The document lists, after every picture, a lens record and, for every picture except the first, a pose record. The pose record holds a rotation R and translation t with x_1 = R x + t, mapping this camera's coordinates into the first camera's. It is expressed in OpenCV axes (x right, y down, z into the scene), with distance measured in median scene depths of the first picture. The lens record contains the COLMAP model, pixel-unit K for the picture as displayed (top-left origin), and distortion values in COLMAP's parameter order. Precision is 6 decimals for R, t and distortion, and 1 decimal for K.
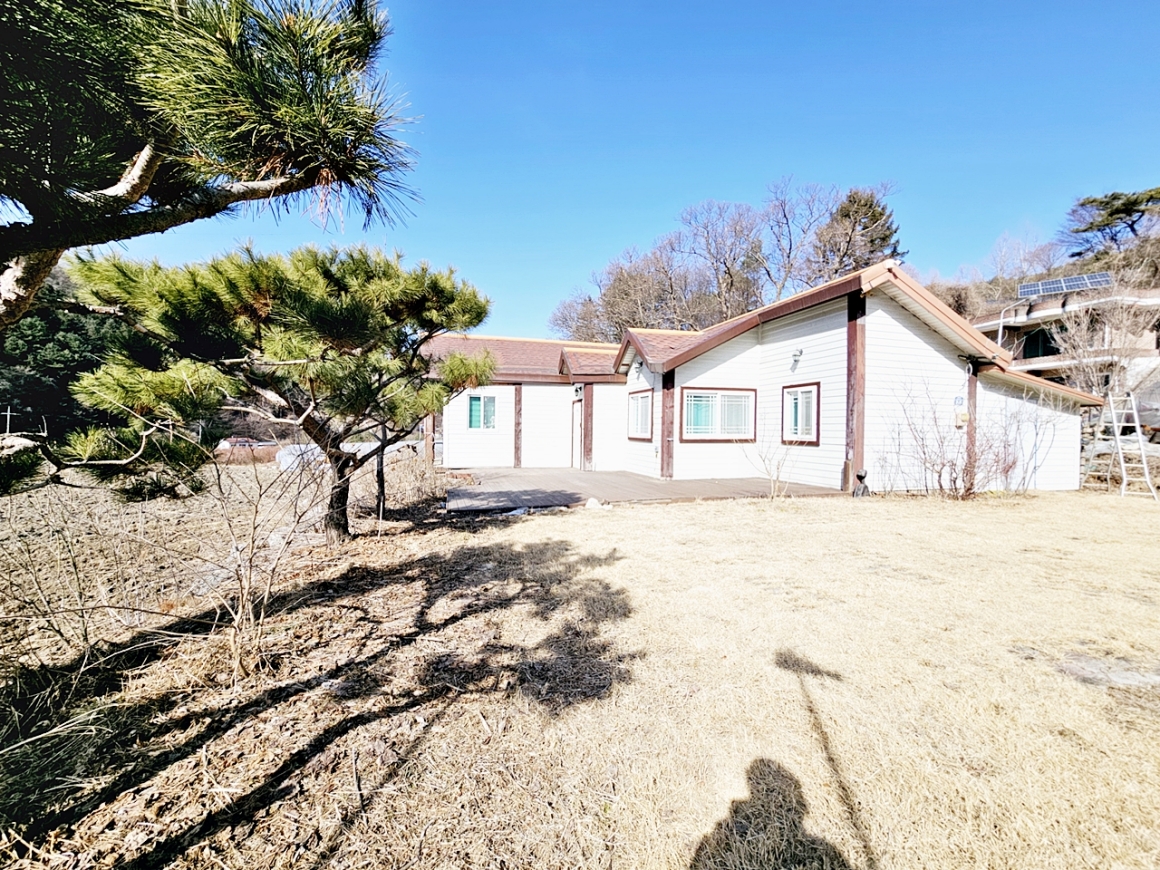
lens RADIAL K [[470.6, 0, 579.6], [0, 470.6, 432.1], [0, 0, 1]] dist [-0.005250, 0.001446]
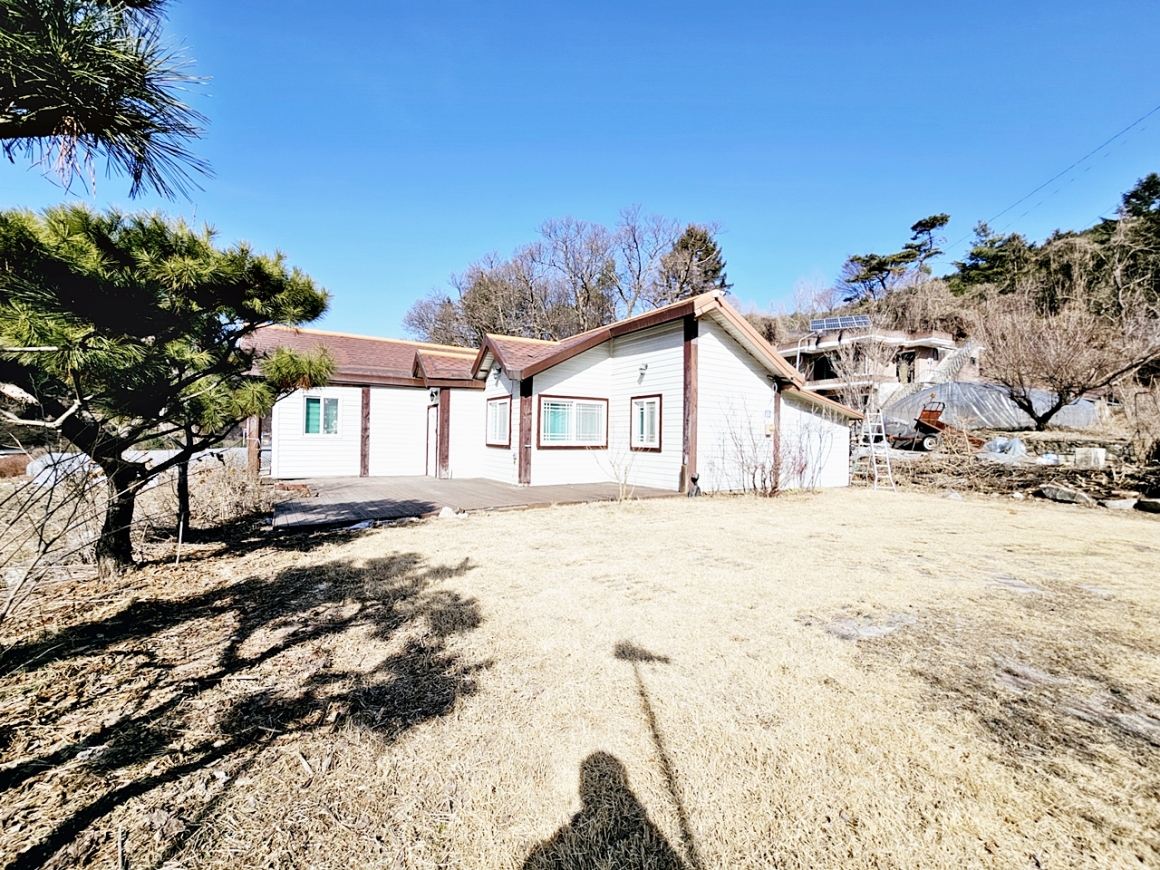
lens RADIAL K [[470.6, 0, 579.3], [0, 470.6, 432.2], [0, 0, 1]] dist [-0.005250, 0.001446]
pose [[0.957280, 0.007650, 0.289061, 0.007732], [-0.003688, 0.999892, -0.014248, -0.000291], [-0.289138, 0.012573, 0.957205, -0.002993]]
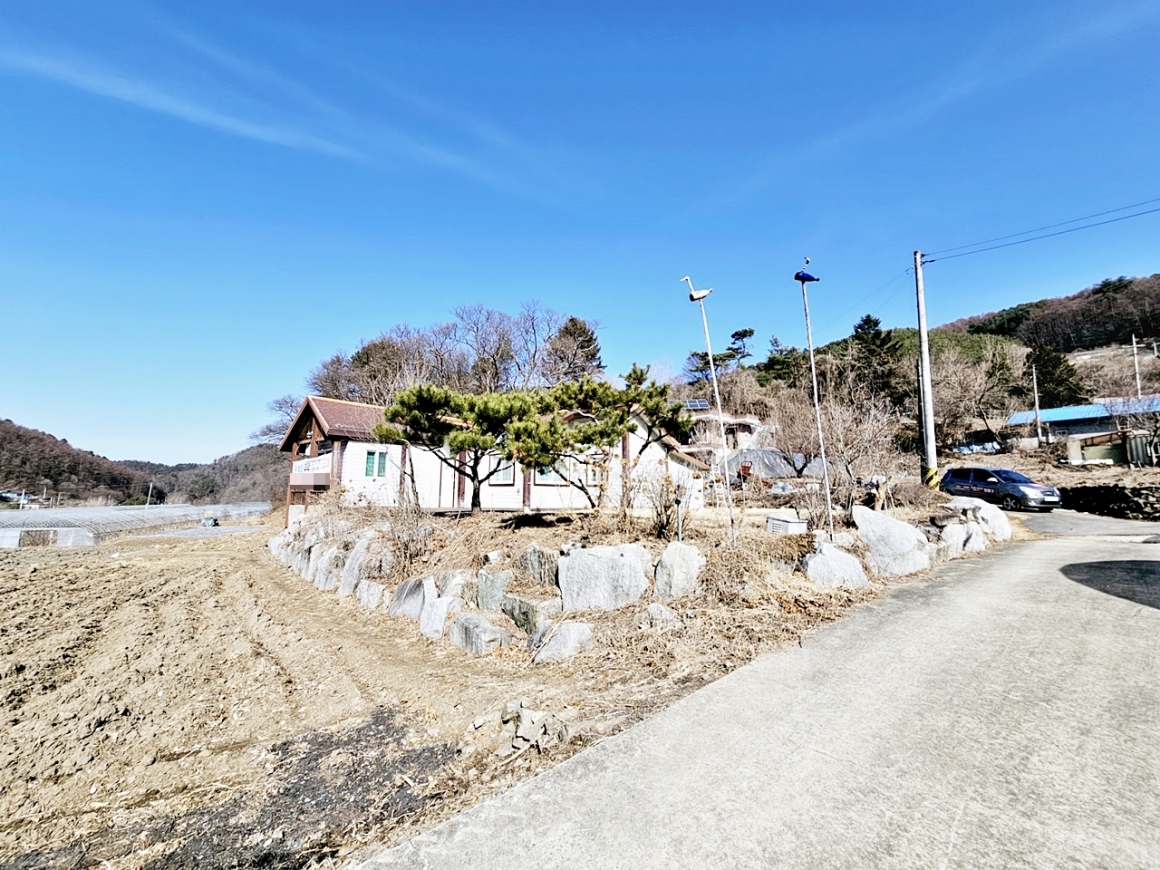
lens RADIAL K [[470.6, 0, 578.8], [0, 470.6, 432.6], [0, 0, 1]] dist [-0.005250, 0.001446]
pose [[0.836742, 0.072006, 0.542843, -0.804596], [0.006575, 0.989924, -0.141445, 0.104328], [-0.547558, 0.121922, 0.827838, -0.678617]]
